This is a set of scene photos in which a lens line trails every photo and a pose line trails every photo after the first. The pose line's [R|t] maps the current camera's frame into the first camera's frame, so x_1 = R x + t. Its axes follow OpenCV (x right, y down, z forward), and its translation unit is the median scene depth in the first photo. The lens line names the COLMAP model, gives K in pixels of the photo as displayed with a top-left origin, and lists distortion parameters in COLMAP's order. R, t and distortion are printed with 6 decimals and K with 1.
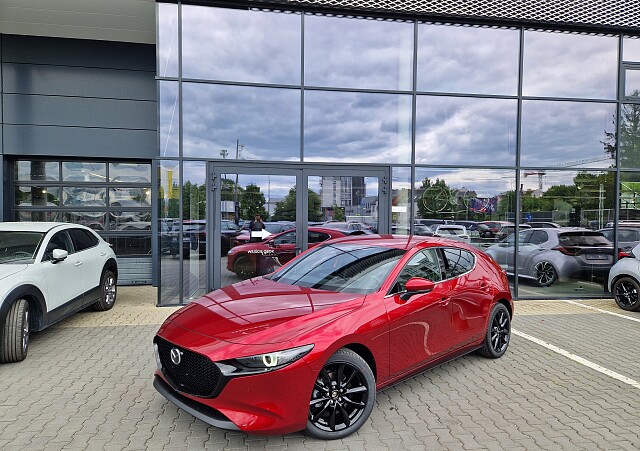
lens RADIAL K [[446.1, 0, 322.4], [0, 446.1, 223.8], [0, 0, 1]] dist [0.082051, -0.072735]
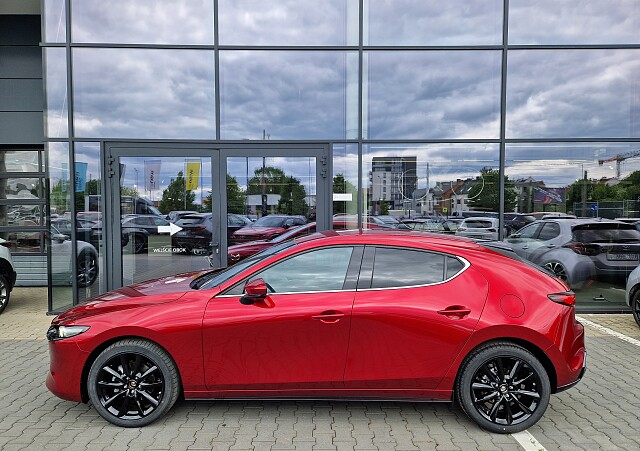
lens RADIAL K [[445.6, 0, 320.0], [0, 445.6, 225.5], [0, 0, 1]] dist [0.074947, -0.062481]
pose [[0.990300, -0.005689, -0.138826, 0.216625], [0.008200, 0.999813, 0.017523, 0.003394], [0.138700, -0.018492, 0.990162, 0.187315]]
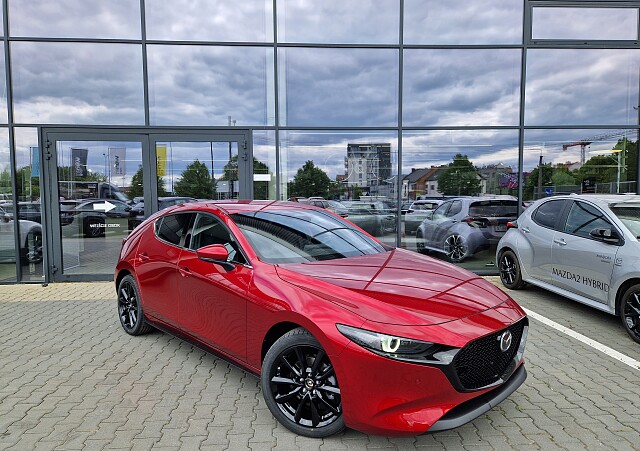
lens RADIAL K [[446.1, 0, 322.4], [0, 446.1, 223.8], [0, 0, 1]] dist [0.082051, -0.072735]
pose [[0.995705, -0.010242, -0.092019, 0.336223], [0.014288, 0.998955, 0.043416, 0.020928], [0.091478, -0.044545, 0.994810, 0.101072]]
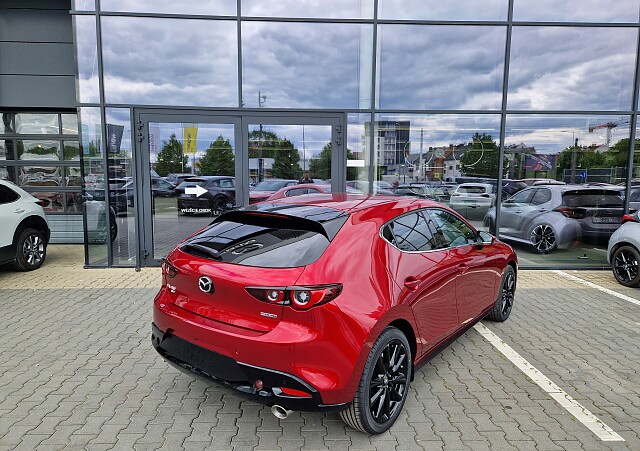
lens RADIAL K [[446.1, 0, 322.4], [0, 446.1, 223.8], [0, 0, 1]] dist [0.082051, -0.072735]
pose [[0.993574, 0.012880, -0.112450, 0.184450], [-0.002398, 0.995677, 0.092857, 0.003472], [0.113160, -0.091991, 0.989309, 0.115976]]
